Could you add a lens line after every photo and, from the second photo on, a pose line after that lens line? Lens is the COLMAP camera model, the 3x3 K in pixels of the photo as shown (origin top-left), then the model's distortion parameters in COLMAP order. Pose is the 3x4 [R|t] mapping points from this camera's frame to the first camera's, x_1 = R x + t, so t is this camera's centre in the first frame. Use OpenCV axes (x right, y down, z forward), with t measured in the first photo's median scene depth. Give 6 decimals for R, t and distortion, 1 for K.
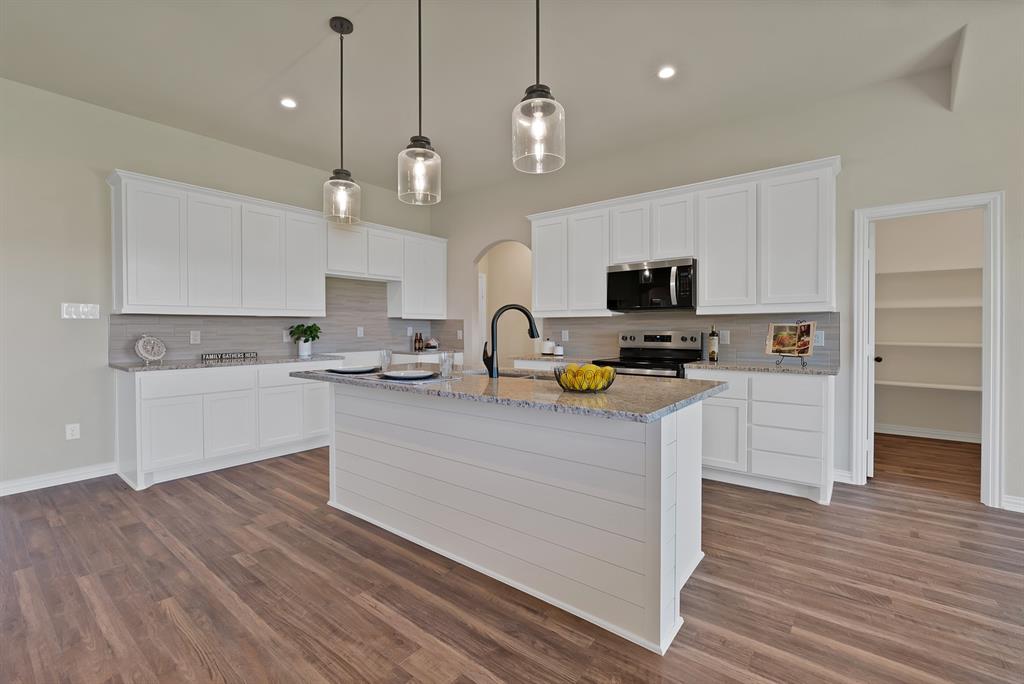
lens RADIAL K [[414.9, 0, 510.4], [0, 414.9, 334.4], [0, 0, 1]] dist [0.001271, 0.000165]
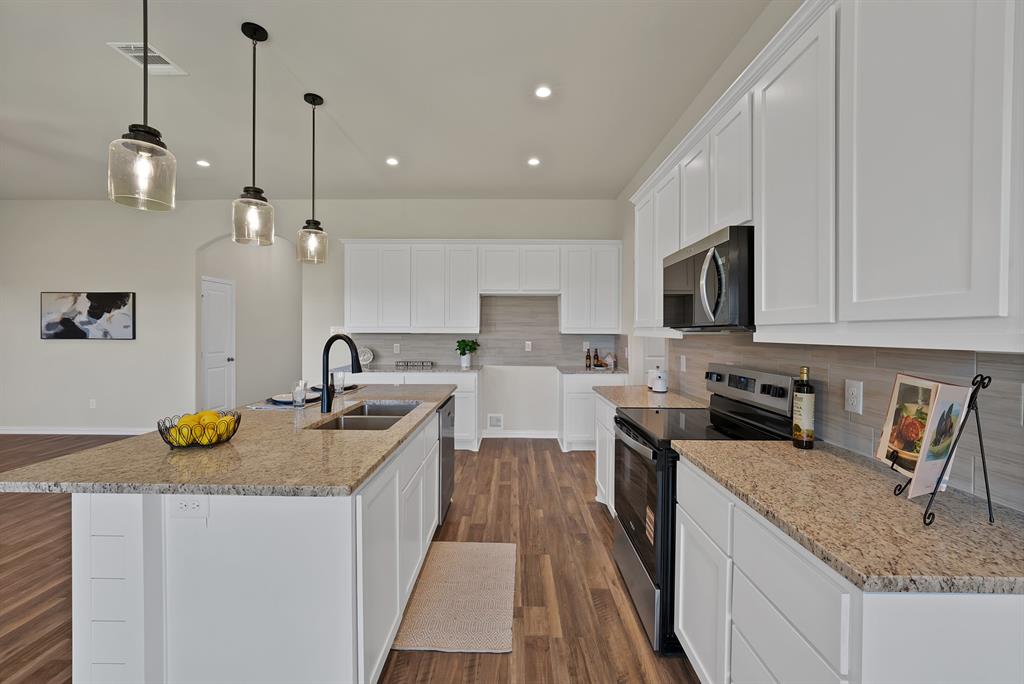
lens RADIAL K [[416.9, 0, 512.0], [0, 416.9, 338.6], [0, 0, 1]] dist [-0.041677, 0.000083]
pose [[0.645084, 0.015888, -0.763946, 0.511624], [-0.015410, 0.999851, 0.007782, -0.041716], [0.763956, 0.006752, 0.645233, 0.399984]]
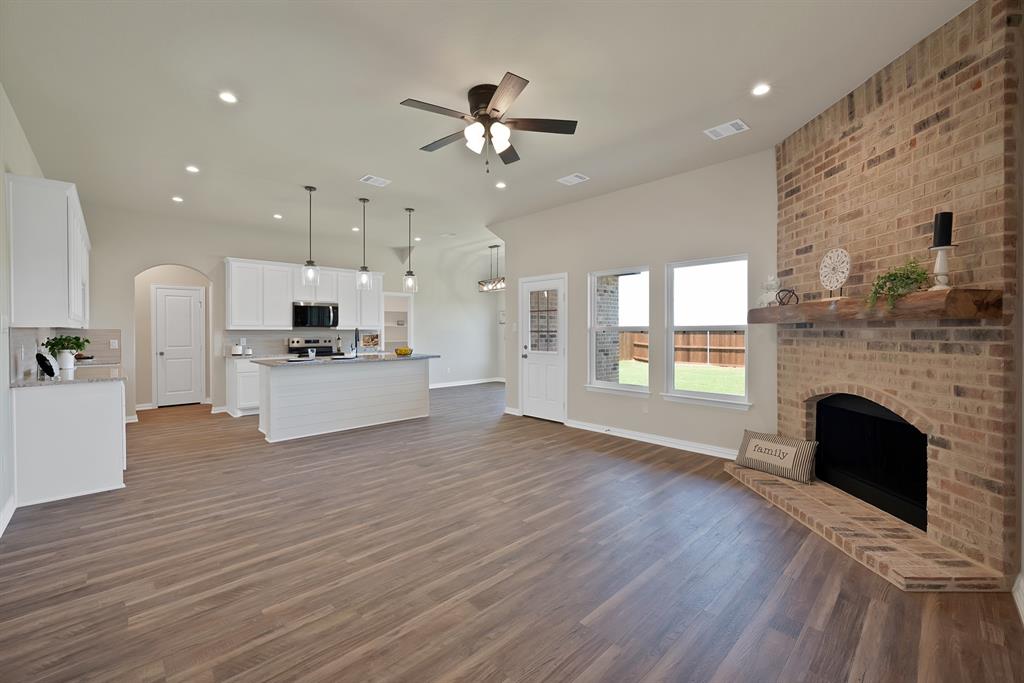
lens RADIAL K [[414.9, 0, 510.4], [0, 414.9, 333.9], [0, 0, 1]] dist [0.001271, 0.000165]
pose [[0.101581, -0.004461, 0.994817, -1.426430], [0.012381, 0.999918, 0.003220, -0.019971], [-0.994750, 0.011990, 0.101628, -0.110094]]
